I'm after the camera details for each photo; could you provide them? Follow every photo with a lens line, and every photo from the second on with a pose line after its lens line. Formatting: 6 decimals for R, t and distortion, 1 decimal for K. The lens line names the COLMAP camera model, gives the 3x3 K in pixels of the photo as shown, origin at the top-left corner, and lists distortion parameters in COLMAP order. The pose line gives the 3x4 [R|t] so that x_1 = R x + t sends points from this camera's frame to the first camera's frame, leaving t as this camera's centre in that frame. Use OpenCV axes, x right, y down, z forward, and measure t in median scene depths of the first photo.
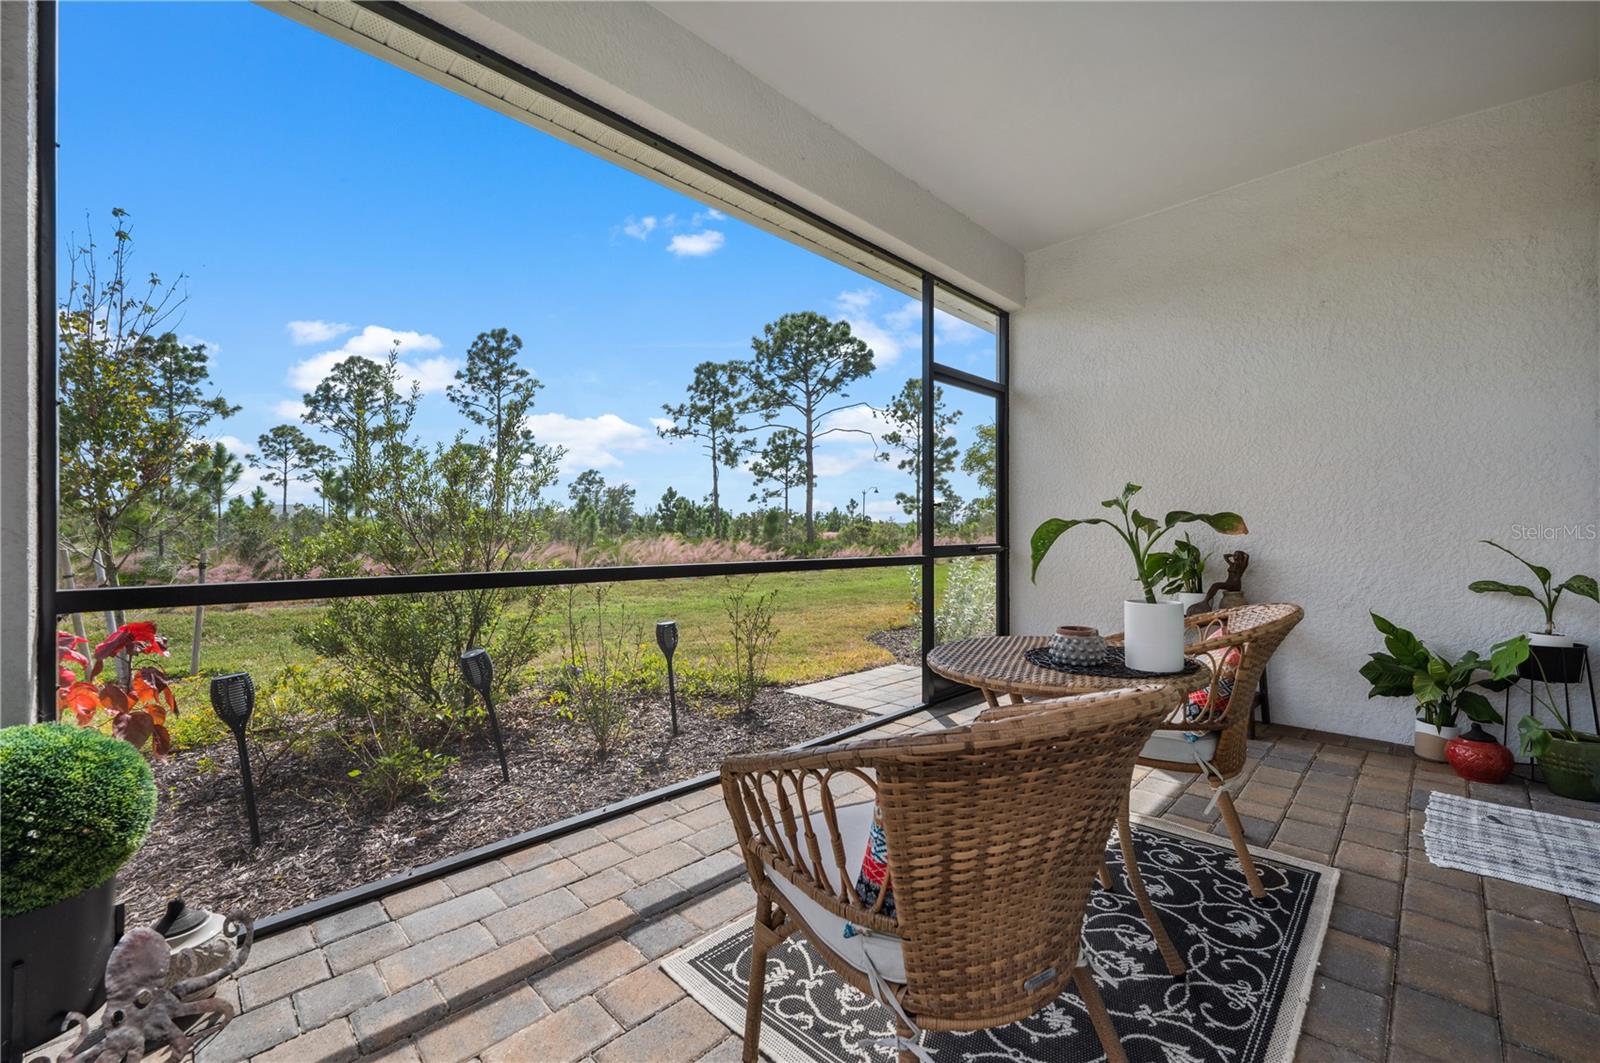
lens RADIAL K [[639.8, 0, 801.6], [0, 639.8, 539.9], [0, 0, 1]] dist [-0.002263, 0.000764]
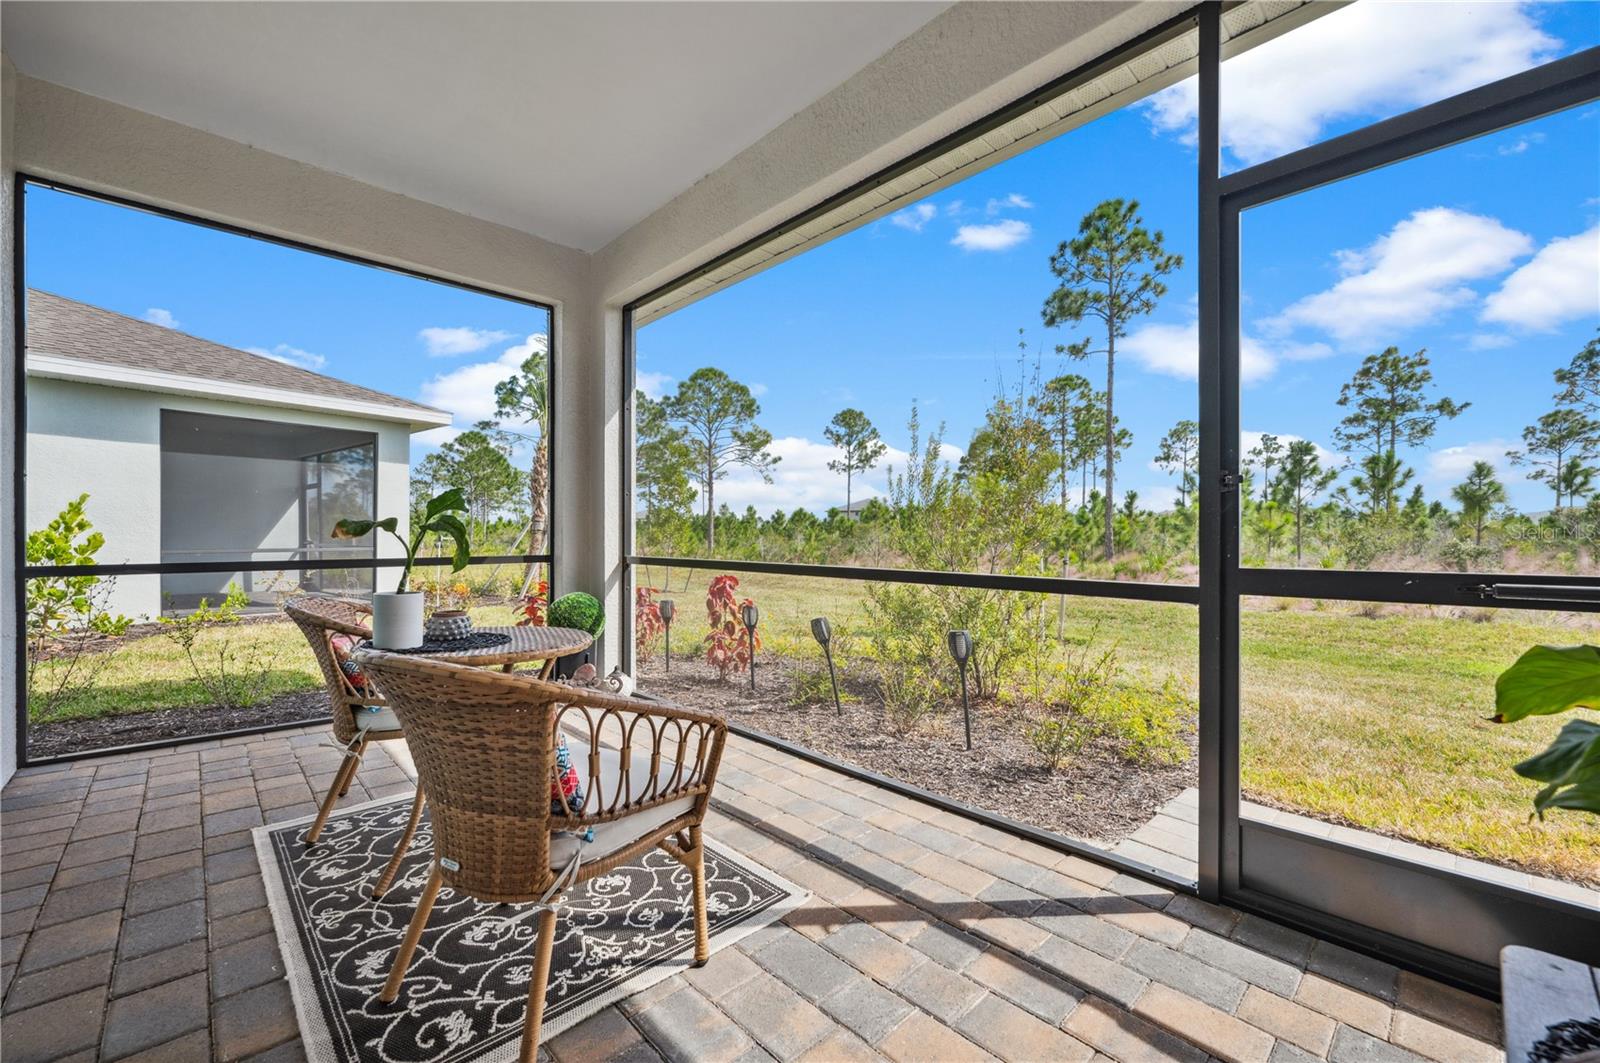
lens RADIAL K [[639.8, 0, 797.8], [0, 639.8, 536.0], [0, 0, 1]] dist [-0.002263, 0.000764]
pose [[-0.024592, -0.001446, -0.999697, 1.450291], [-0.016202, 0.999868, -0.001048, -0.016496], [0.999566, 0.016172, -0.024612, 1.473625]]
